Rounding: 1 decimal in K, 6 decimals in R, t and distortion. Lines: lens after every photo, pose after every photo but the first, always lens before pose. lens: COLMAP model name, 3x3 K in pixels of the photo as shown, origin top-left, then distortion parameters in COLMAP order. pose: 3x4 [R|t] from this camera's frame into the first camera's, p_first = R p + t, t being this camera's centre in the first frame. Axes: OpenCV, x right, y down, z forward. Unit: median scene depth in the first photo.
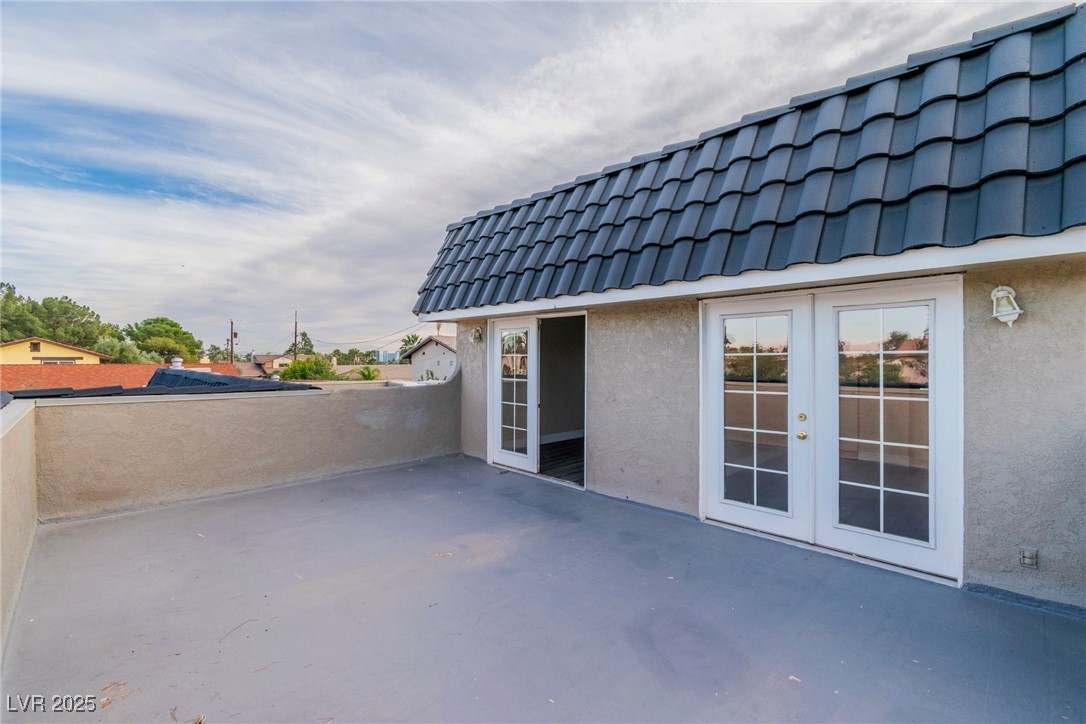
lens RADIAL K [[476.6, 0, 546.3], [0, 476.6, 362.0], [0, 0, 1]] dist [-0.000024, 0.000037]
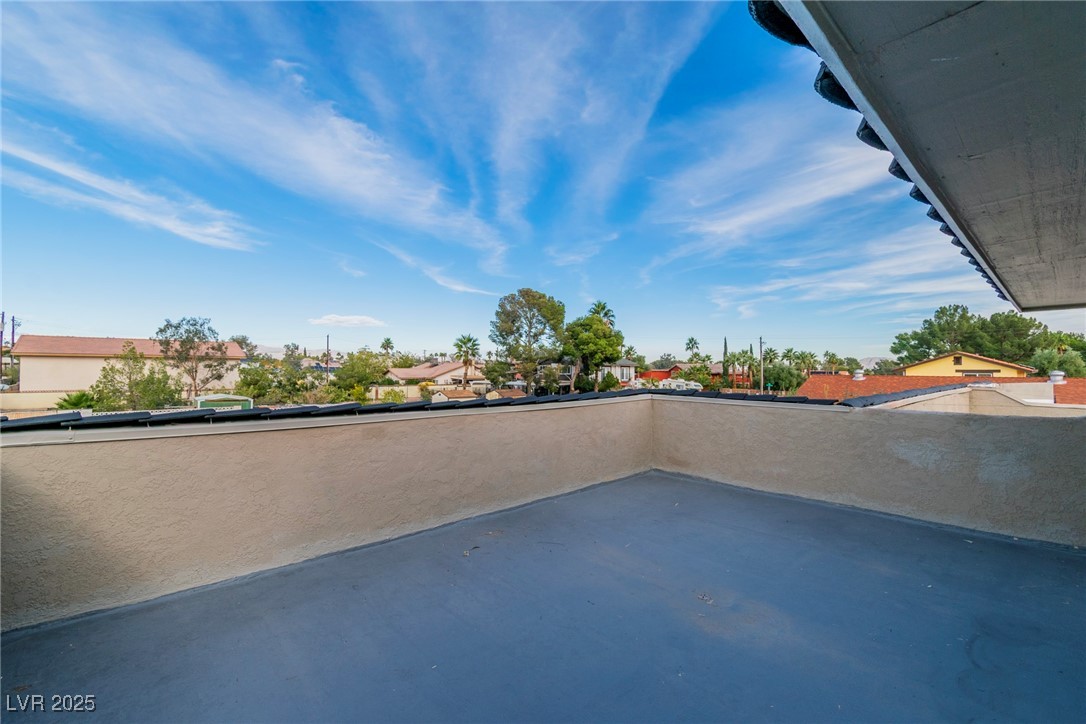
lens RADIAL K [[476.6, 0, 547.3], [0, 476.6, 364.6], [0, 0, 1]] dist [-0.000024, 0.000037]
pose [[-0.026768, -0.009909, -0.999593, 0.100823], [-0.011586, 0.999887, -0.009601, -0.000983], [0.999575, 0.011324, -0.026880, 0.112737]]
